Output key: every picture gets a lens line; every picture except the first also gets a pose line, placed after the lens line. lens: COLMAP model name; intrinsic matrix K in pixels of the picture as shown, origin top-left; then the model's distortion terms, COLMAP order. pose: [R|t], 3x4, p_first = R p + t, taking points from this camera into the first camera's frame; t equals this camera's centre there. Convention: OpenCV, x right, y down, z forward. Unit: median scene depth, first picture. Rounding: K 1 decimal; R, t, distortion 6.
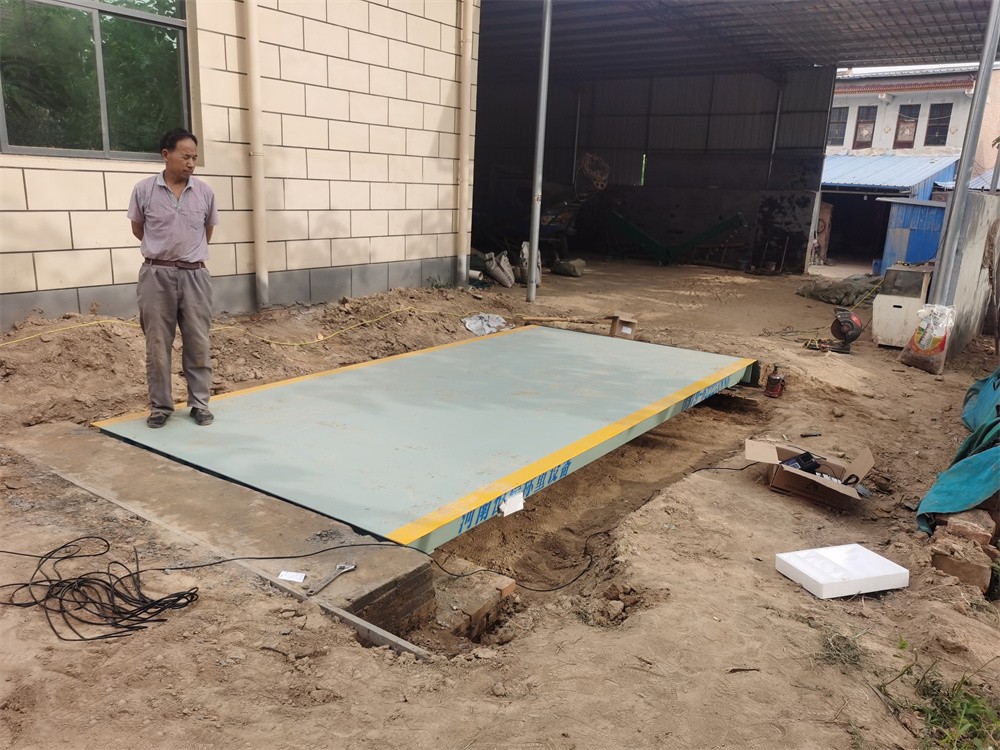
lens RADIAL K [[770.9, 0, 498.2], [0, 770.9, 373.4], [0, 0, 1]] dist [0.044102, -0.033870]
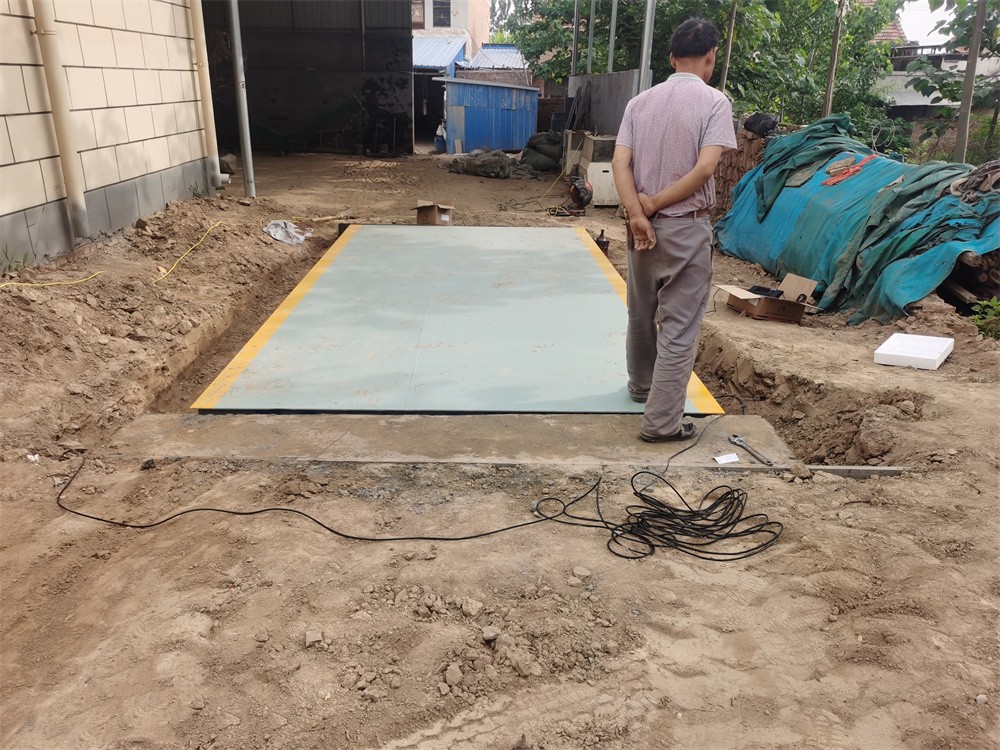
lens RADIAL K [[770.9, 0, 493.4], [0, 770.9, 372.2], [0, 0, 1]] dist [0.044102, -0.033870]
pose [[0.806207, -0.233132, 0.543764, -0.415184], [0.156780, 0.970417, 0.183605, -0.037924], [-0.570482, -0.062772, 0.818908, 0.124268]]
